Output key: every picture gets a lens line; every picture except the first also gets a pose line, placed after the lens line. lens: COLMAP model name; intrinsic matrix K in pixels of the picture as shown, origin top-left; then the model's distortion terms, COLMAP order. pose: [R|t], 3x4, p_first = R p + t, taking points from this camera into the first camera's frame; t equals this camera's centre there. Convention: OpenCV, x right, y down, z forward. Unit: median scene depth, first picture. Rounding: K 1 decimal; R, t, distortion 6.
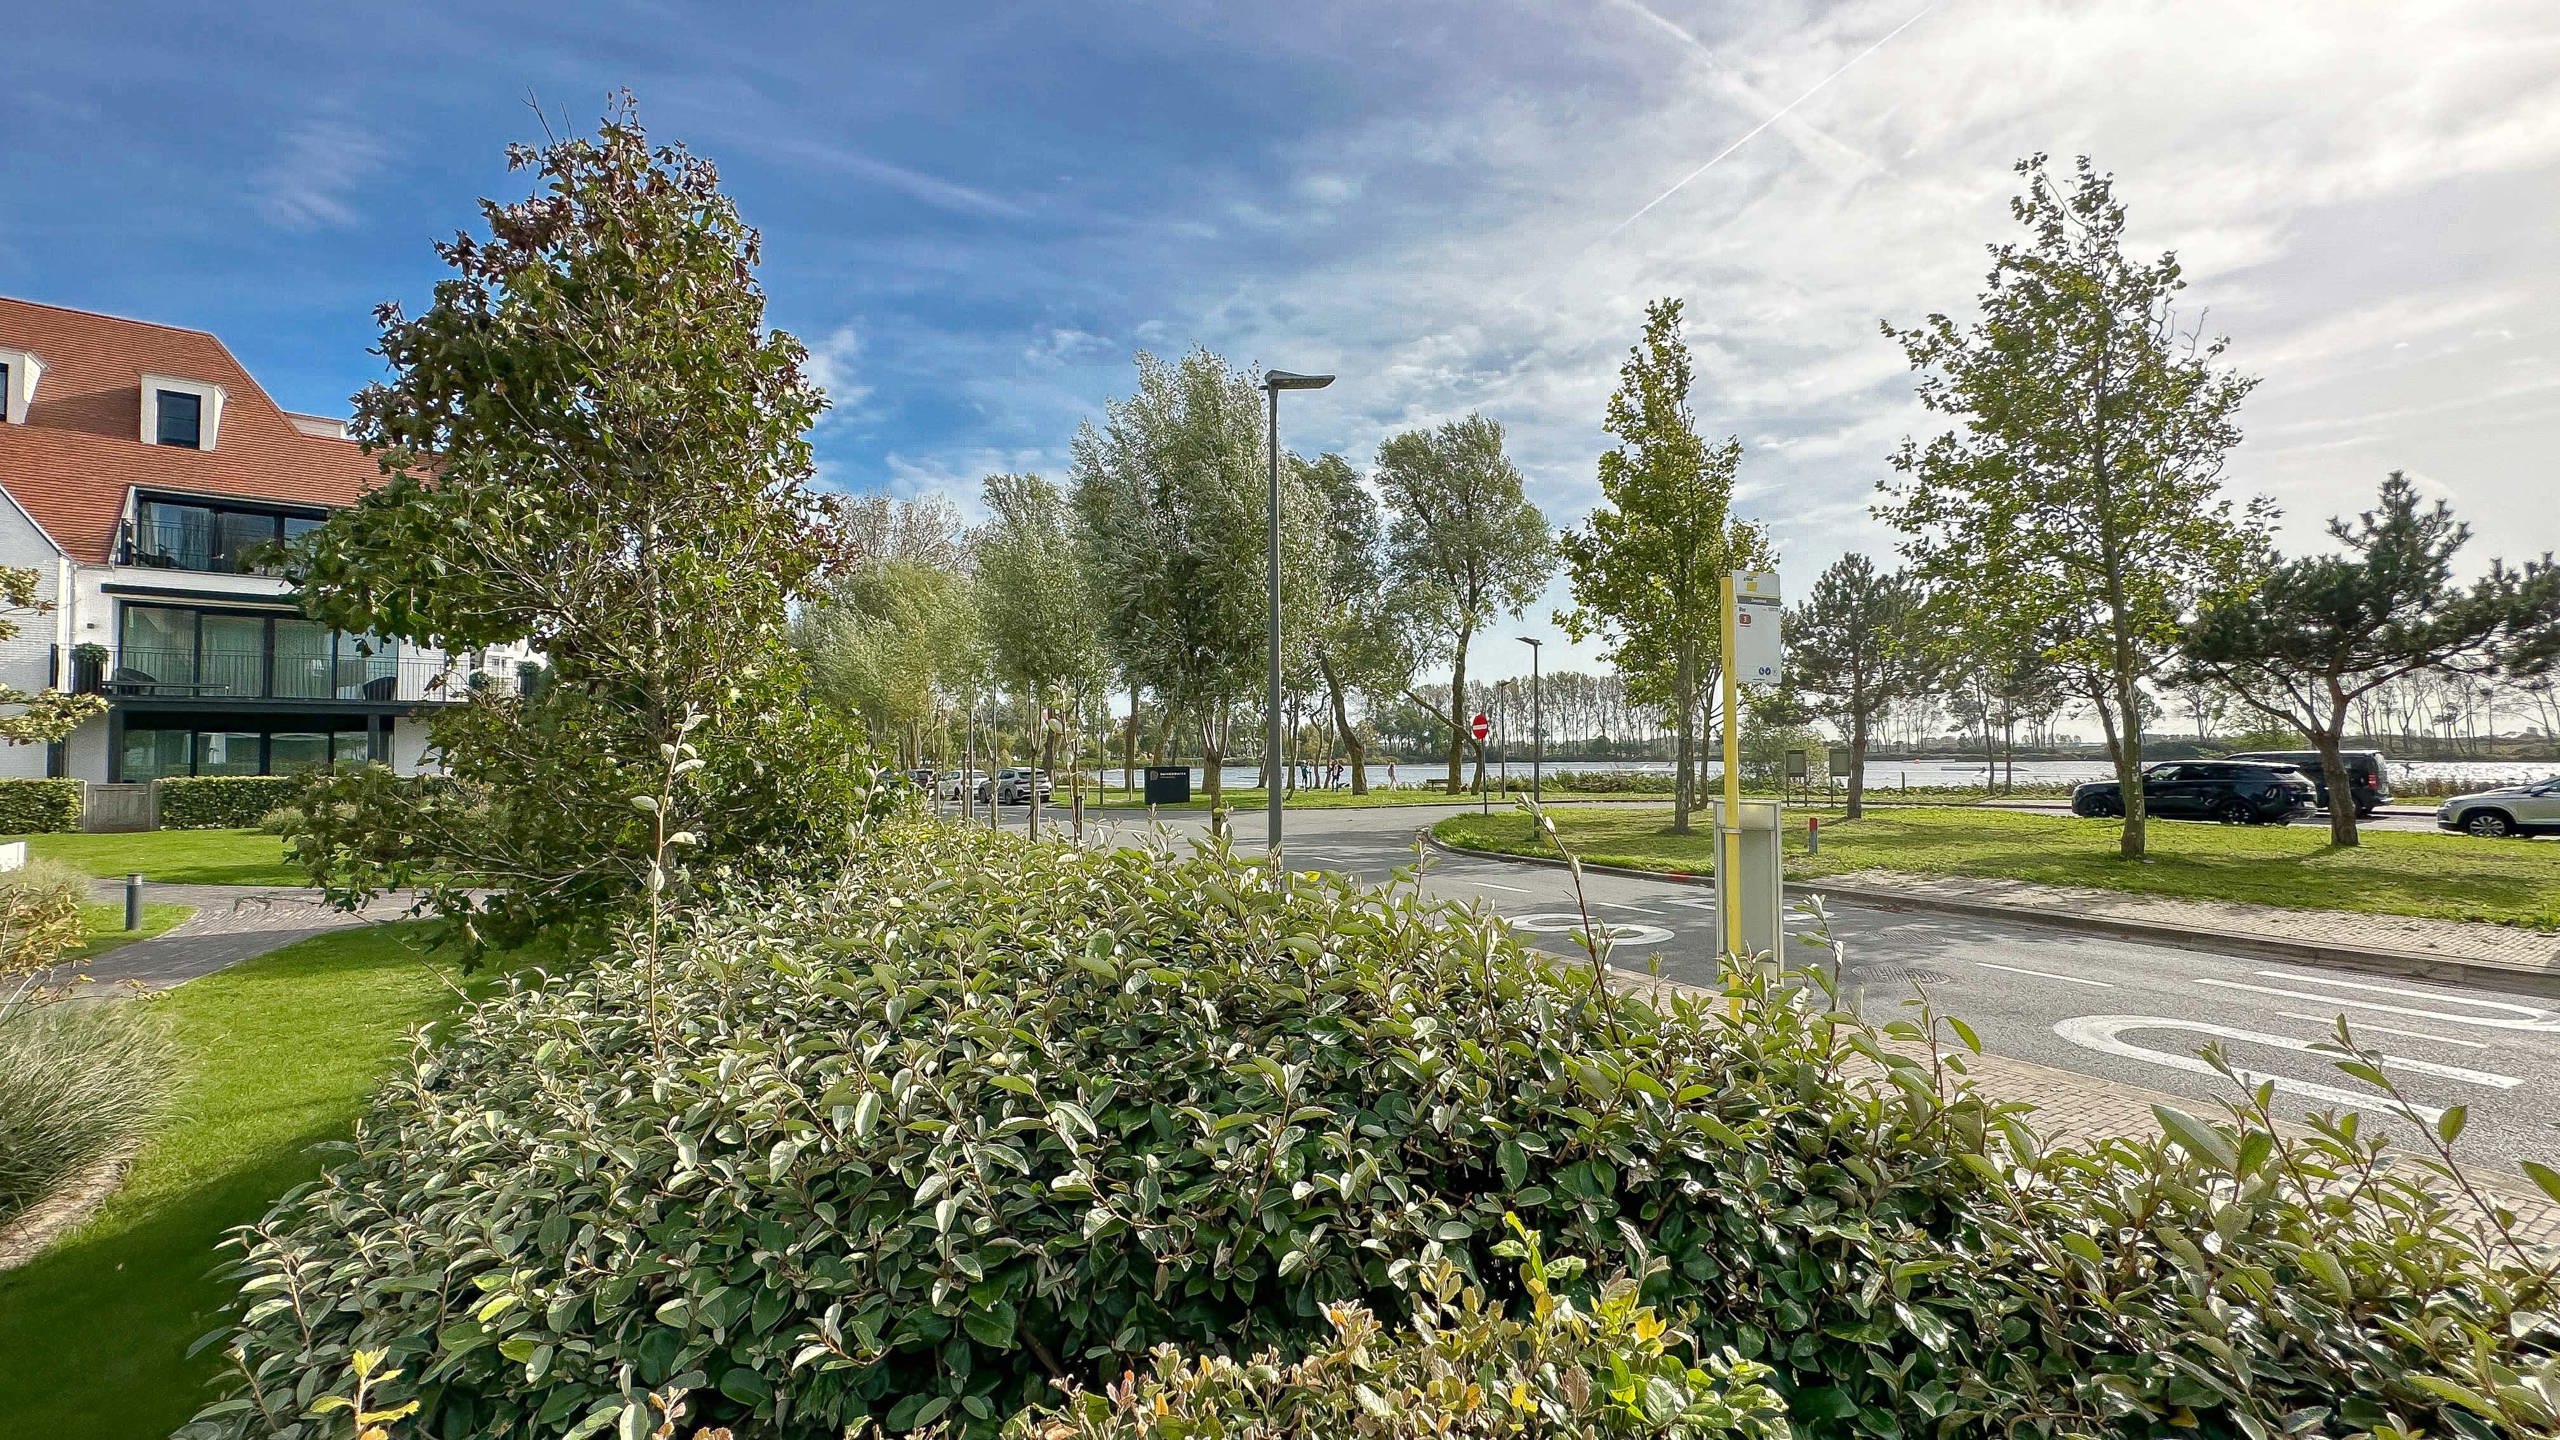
lens RADIAL K [[1044.0, 0, 1265.1], [0, 1044.0, 723.5], [0, 0, 1]] dist [0.029357, 0.000123]
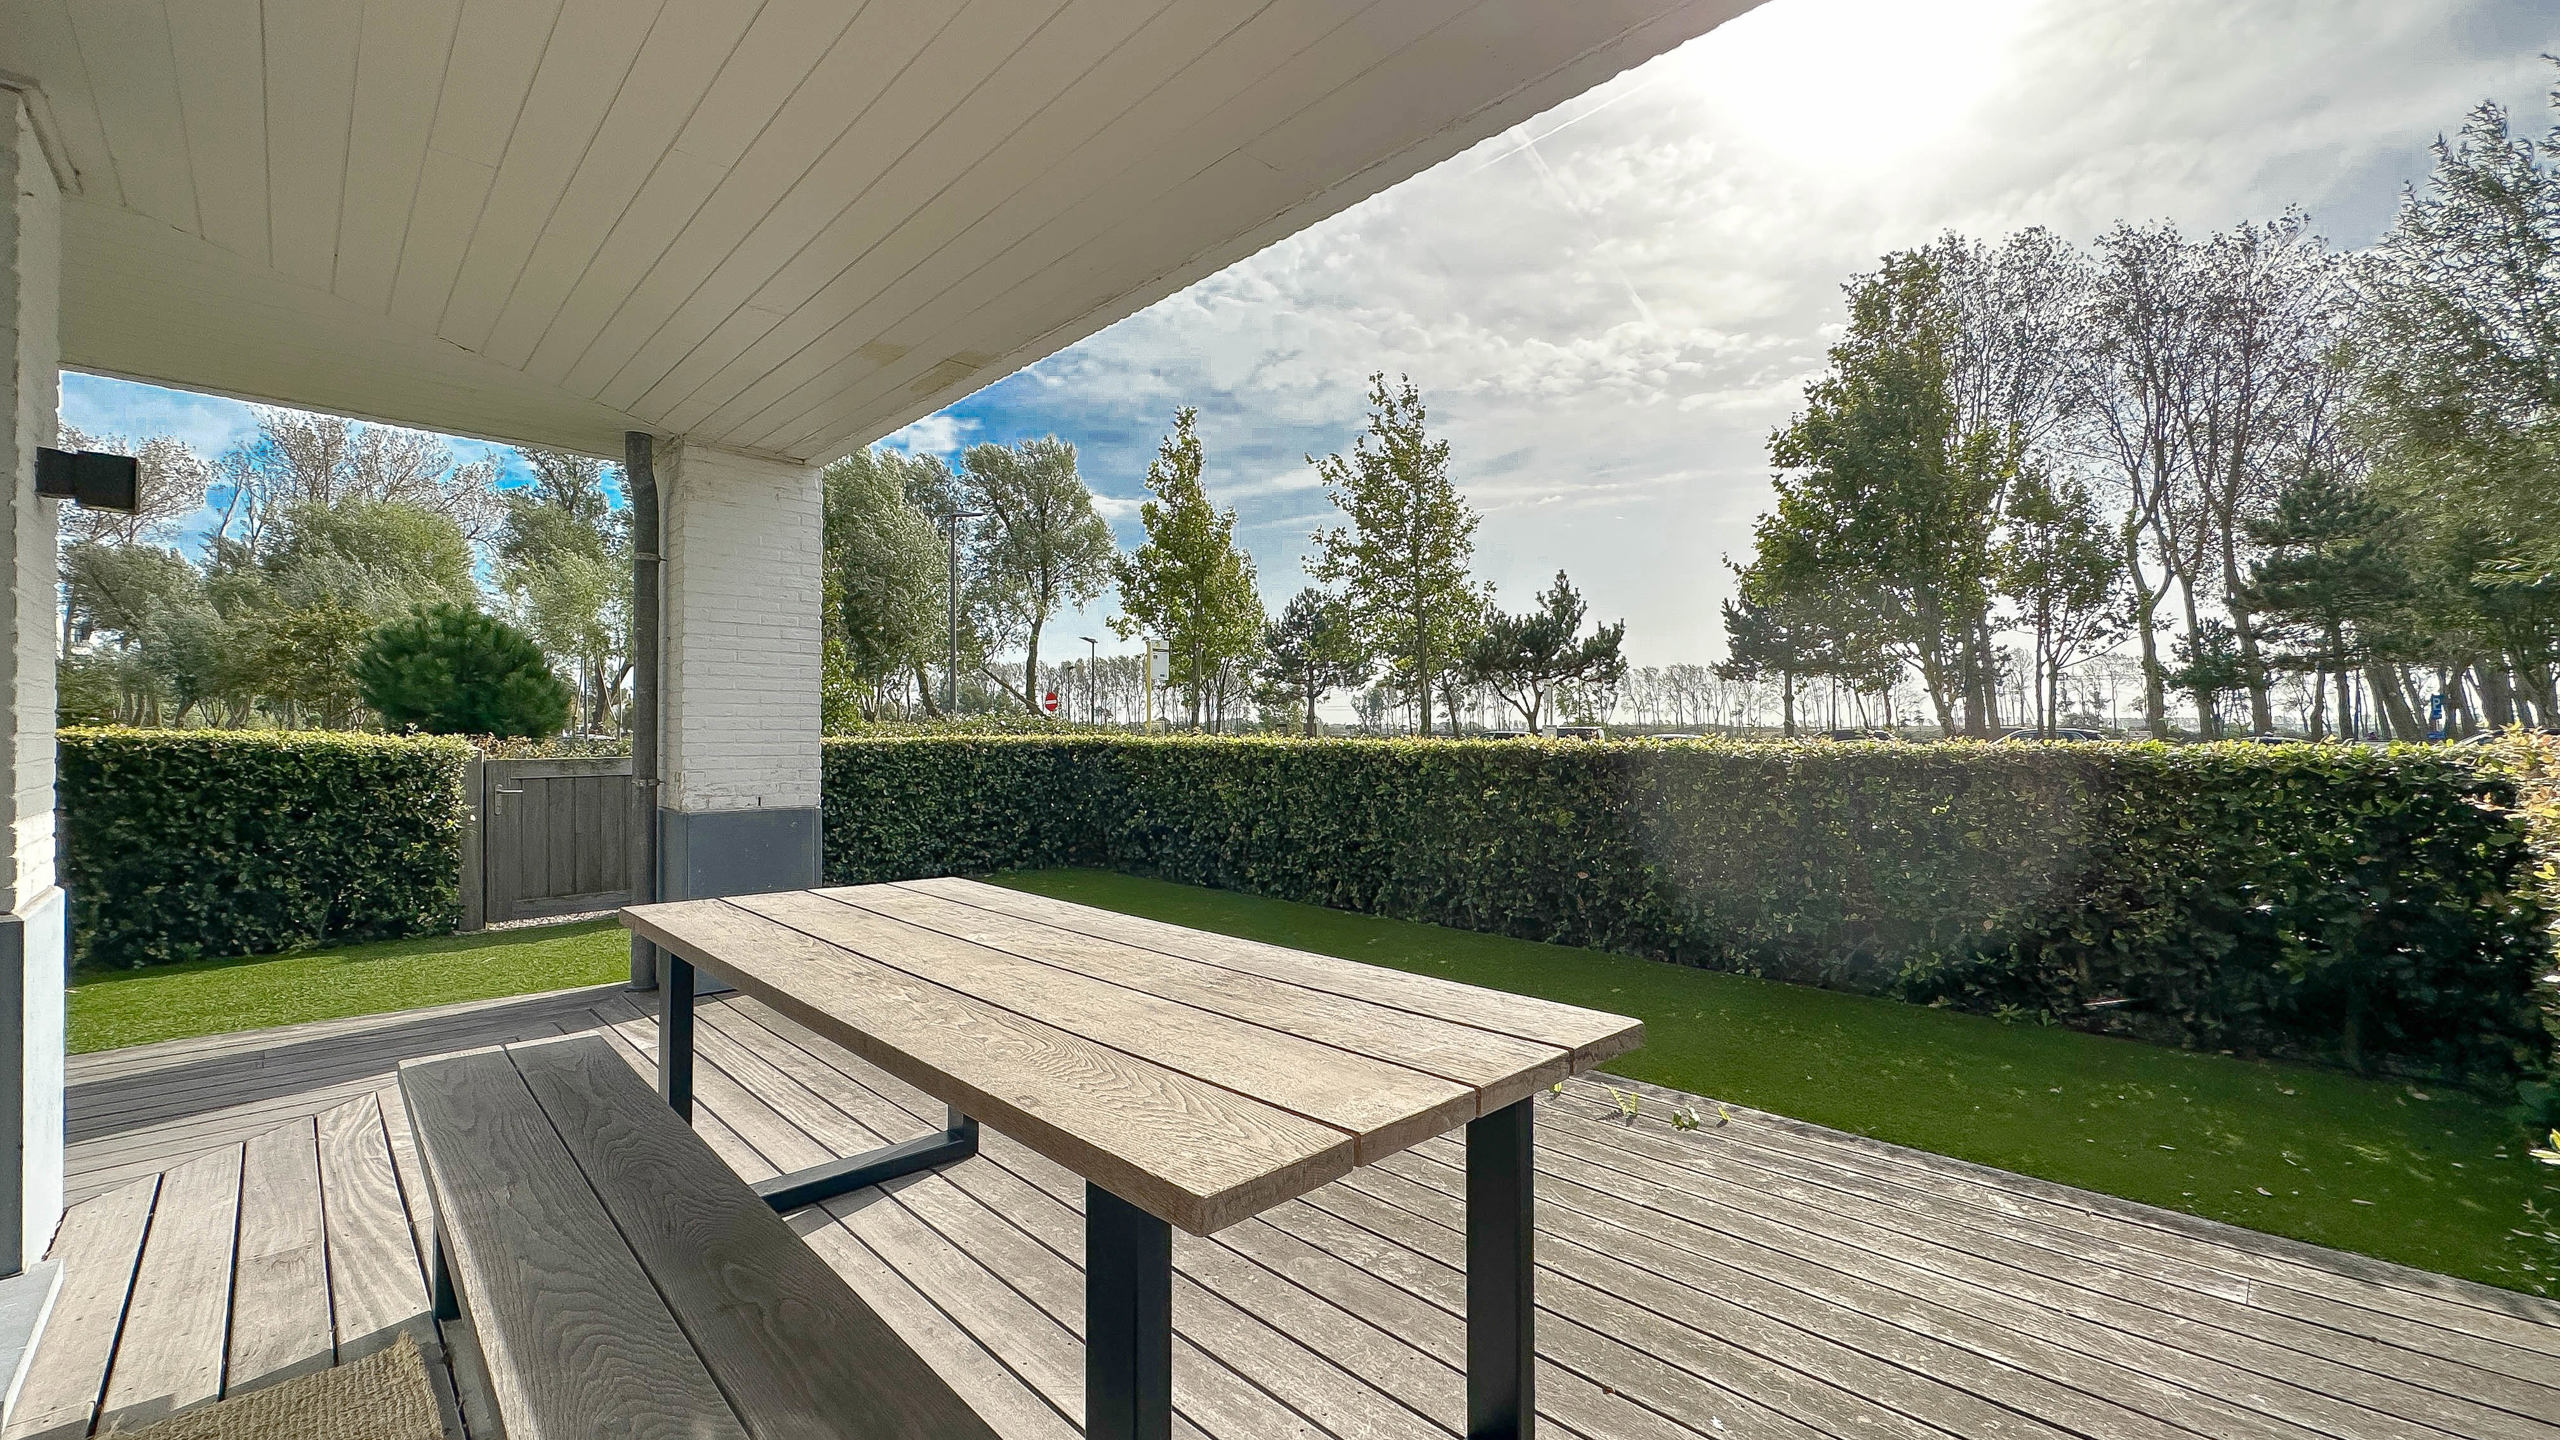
lens RADIAL K [[1044.0, 0, 1265.1], [0, 1044.0, 723.5], [0, 0, 1]] dist [0.029357, 0.000123]
pose [[0.916904, 0.012824, 0.398902, -0.075748], [-0.020851, 0.999658, 0.015790, 0.004797], [-0.398563, -0.022796, 0.916858, -0.329322]]
